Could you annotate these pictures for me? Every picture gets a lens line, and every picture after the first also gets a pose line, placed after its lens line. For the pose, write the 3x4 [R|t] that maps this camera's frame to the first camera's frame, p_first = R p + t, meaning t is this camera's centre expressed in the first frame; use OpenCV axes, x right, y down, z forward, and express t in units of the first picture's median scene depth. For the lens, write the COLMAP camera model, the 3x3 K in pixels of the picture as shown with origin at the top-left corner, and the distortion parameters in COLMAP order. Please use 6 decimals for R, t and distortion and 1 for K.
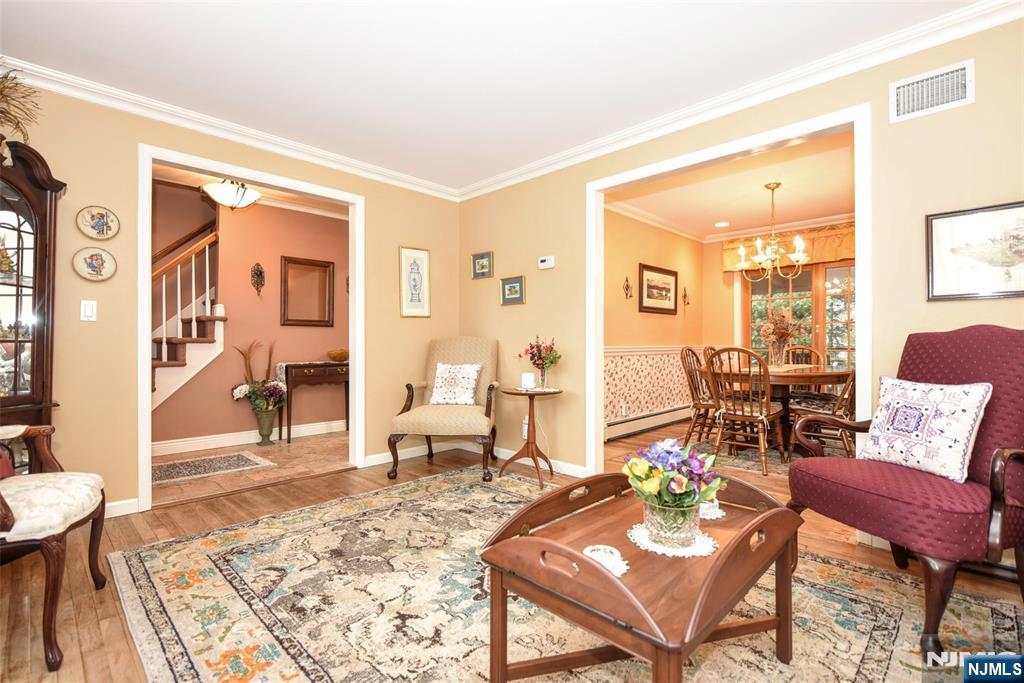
lens RADIAL K [[468.9, 0, 514.7], [0, 468.9, 341.0], [0, 0, 1]] dist [-0.001618, -0.000906]
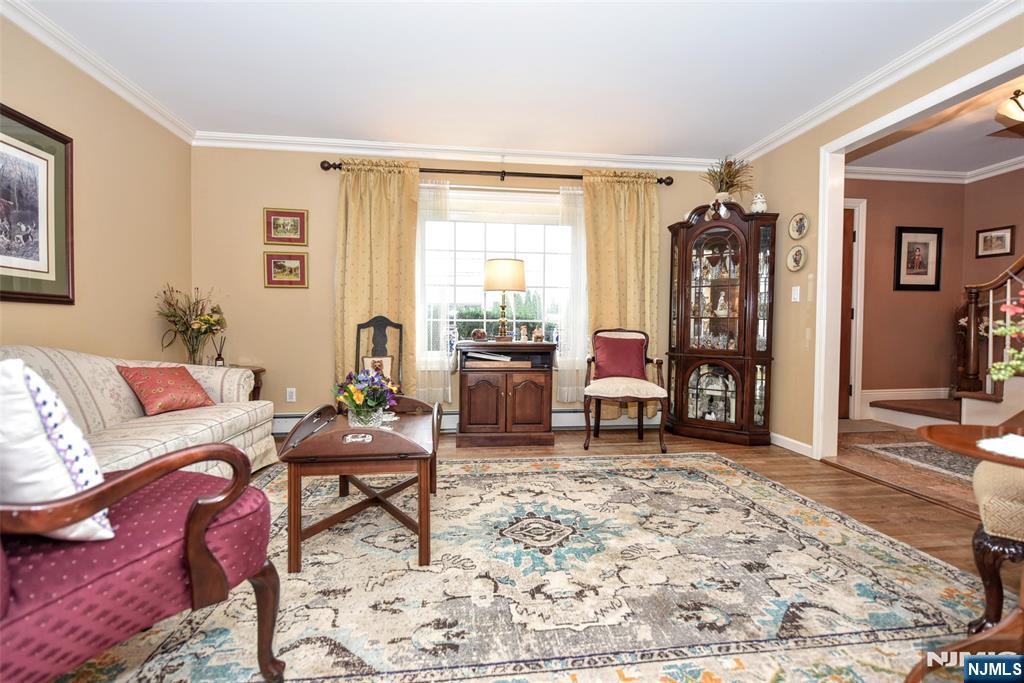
lens RADIAL K [[468.9, 0, 514.7], [0, 468.9, 341.0], [0, 0, 1]] dist [-0.001618, -0.000906]
pose [[-0.622557, 0.017179, -0.782386, 0.682469], [0.000893, 0.999774, 0.021241, 0.043606], [0.782574, 0.012525, -0.622431, 1.288455]]
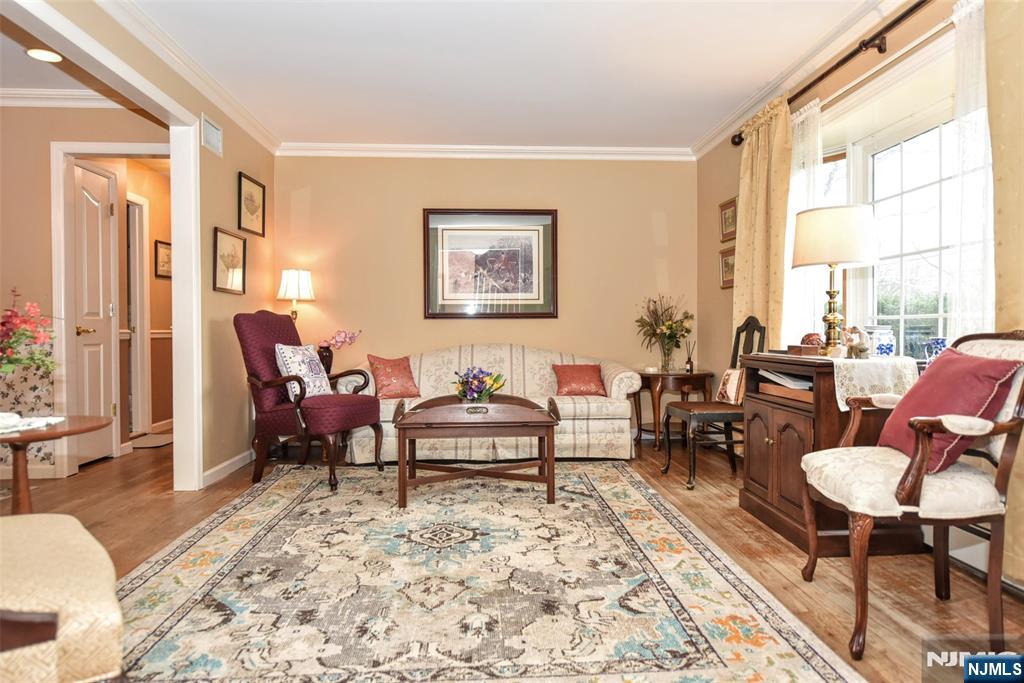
lens RADIAL K [[636.4, 0, 512.0], [0, 636.4, 341.5], [0, 0, 1]] dist [0.001989, 0.003406]
pose [[-0.733648, -0.005999, 0.679503, -0.884853], [0.001341, 0.999946, 0.010275, 0.040514], [-0.679528, 0.008449, -0.733601, 1.560983]]
